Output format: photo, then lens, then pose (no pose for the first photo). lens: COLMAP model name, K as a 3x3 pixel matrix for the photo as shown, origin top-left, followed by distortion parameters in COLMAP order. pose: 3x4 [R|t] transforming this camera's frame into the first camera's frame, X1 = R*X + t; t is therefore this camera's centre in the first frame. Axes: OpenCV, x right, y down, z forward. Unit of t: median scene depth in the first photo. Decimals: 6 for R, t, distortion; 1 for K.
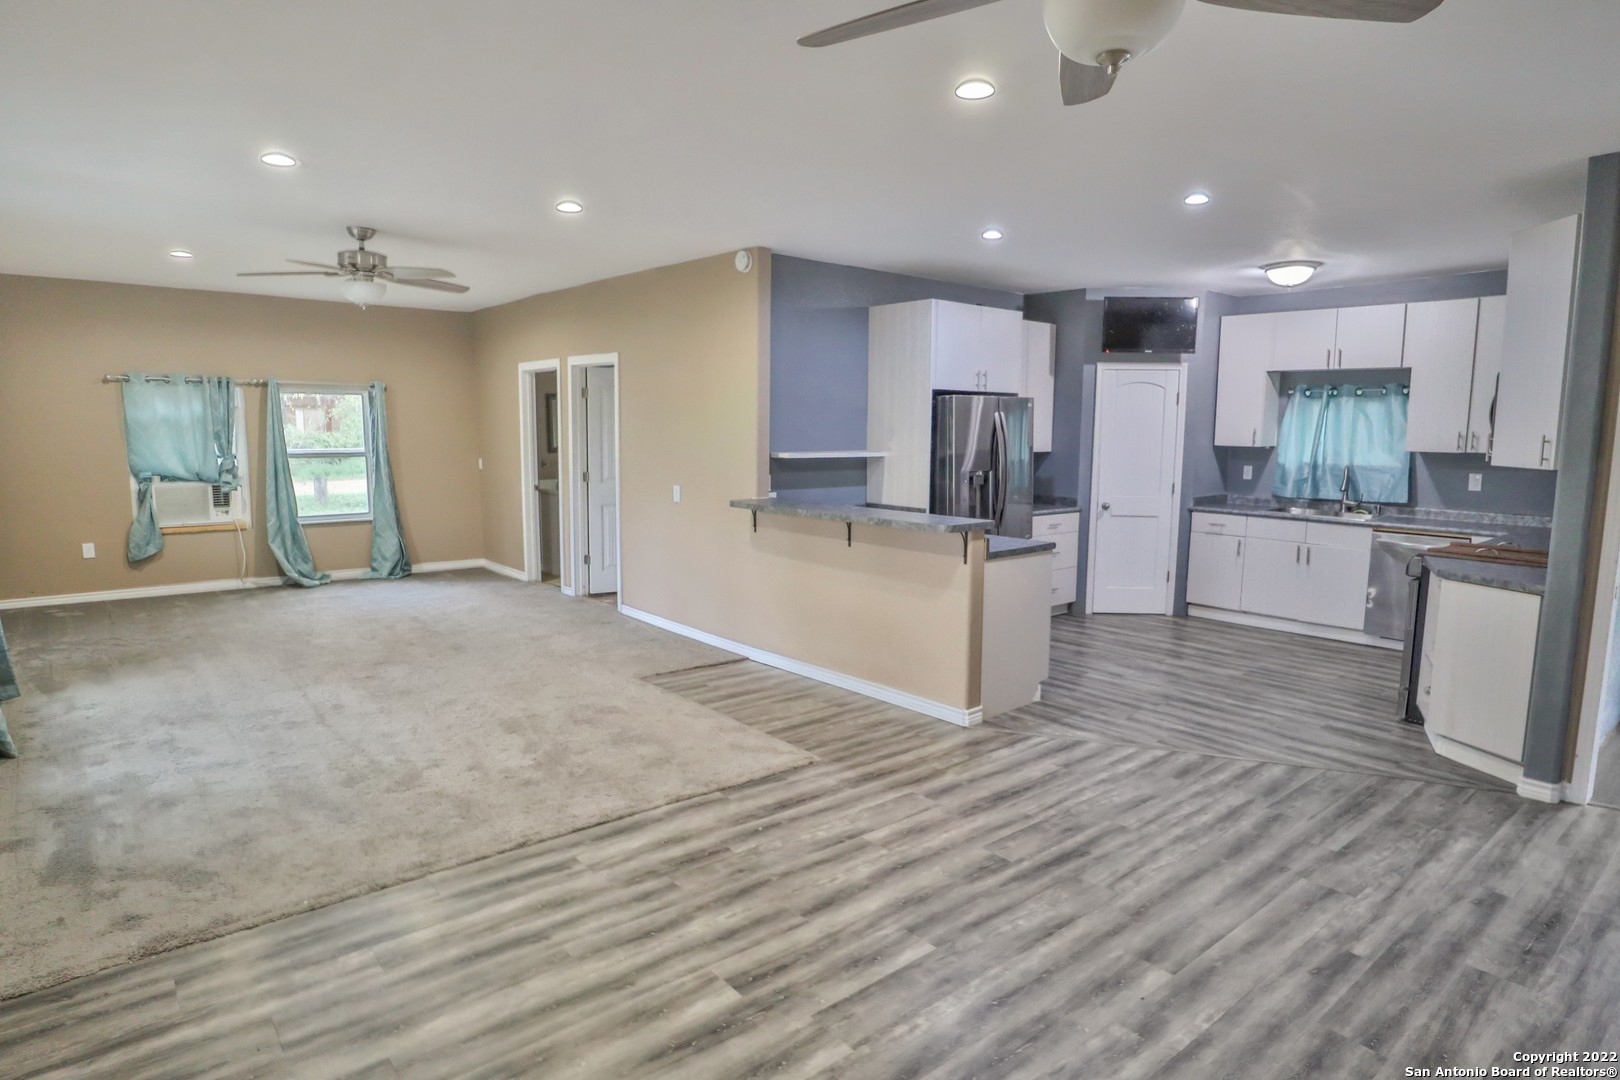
lens RADIAL K [[905.0, 0, 805.1], [0, 905.0, 544.8], [0, 0, 1]] dist [-0.058864, 0.019042]
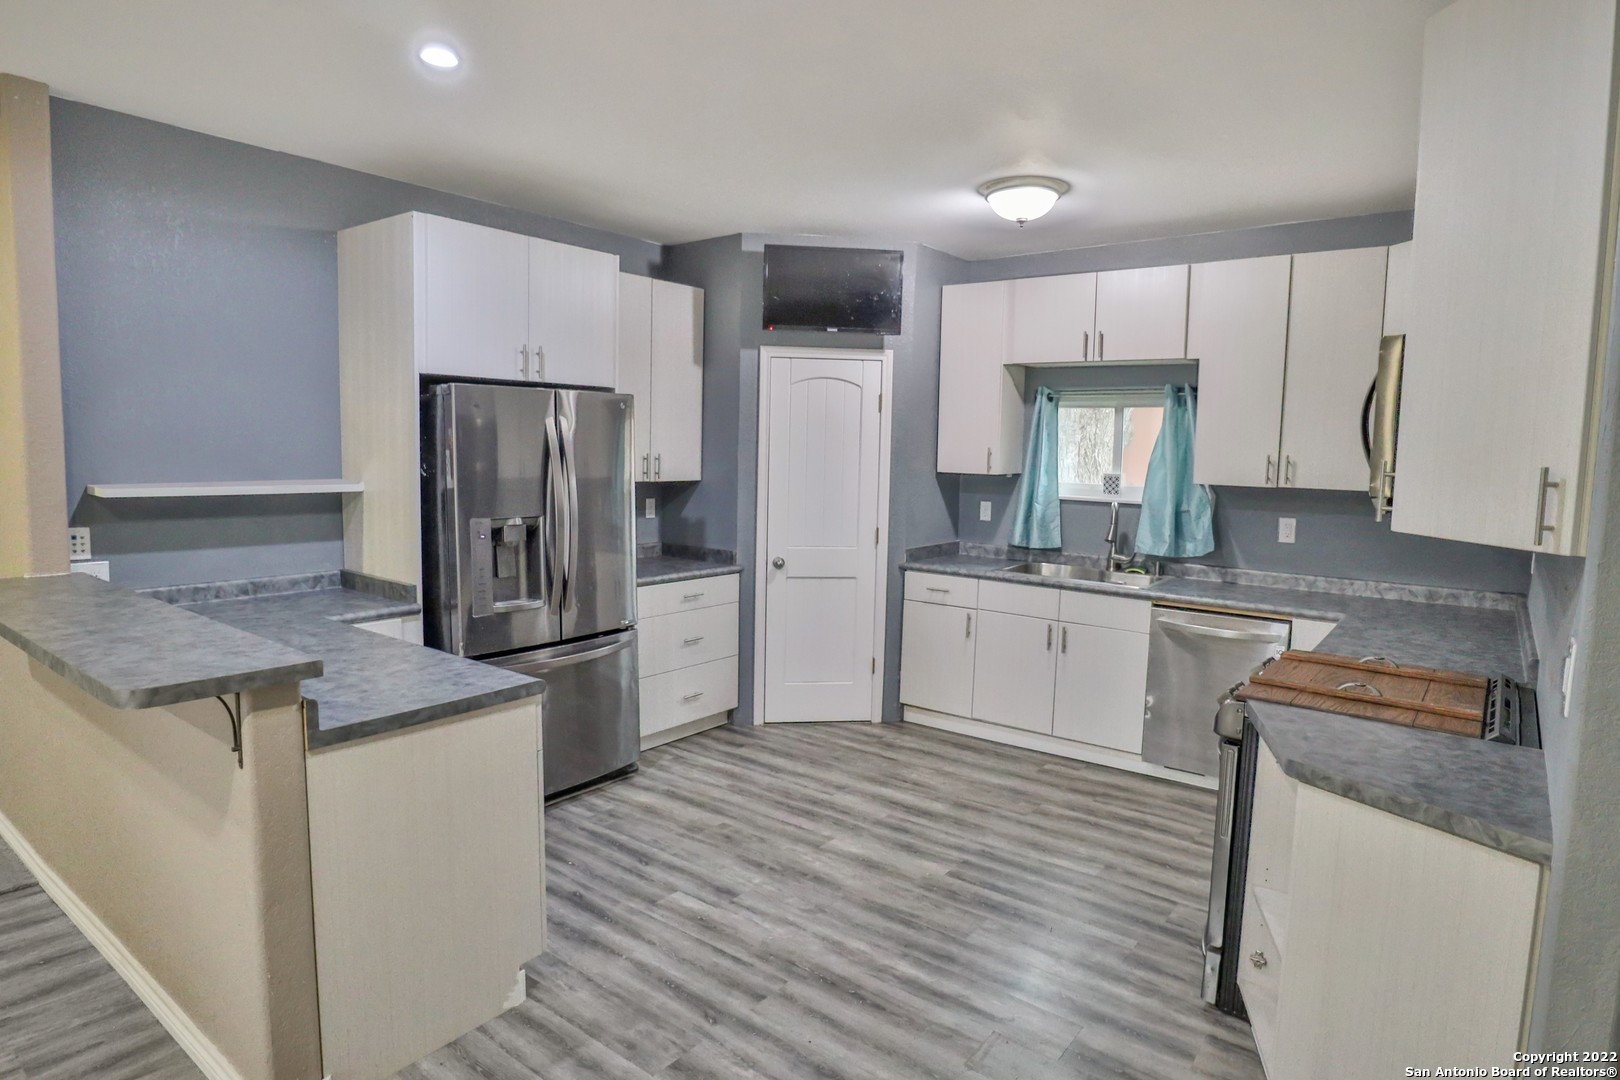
lens RADIAL K [[905.0, 0, 807.0], [0, 905.0, 535.5], [0, 0, 1]] dist [-0.058864, 0.019042]
pose [[0.978649, -0.005369, 0.205468, 0.237615], [0.011542, 0.999517, -0.028859, -0.047940], [-0.205214, 0.030614, 0.978238, 0.373915]]
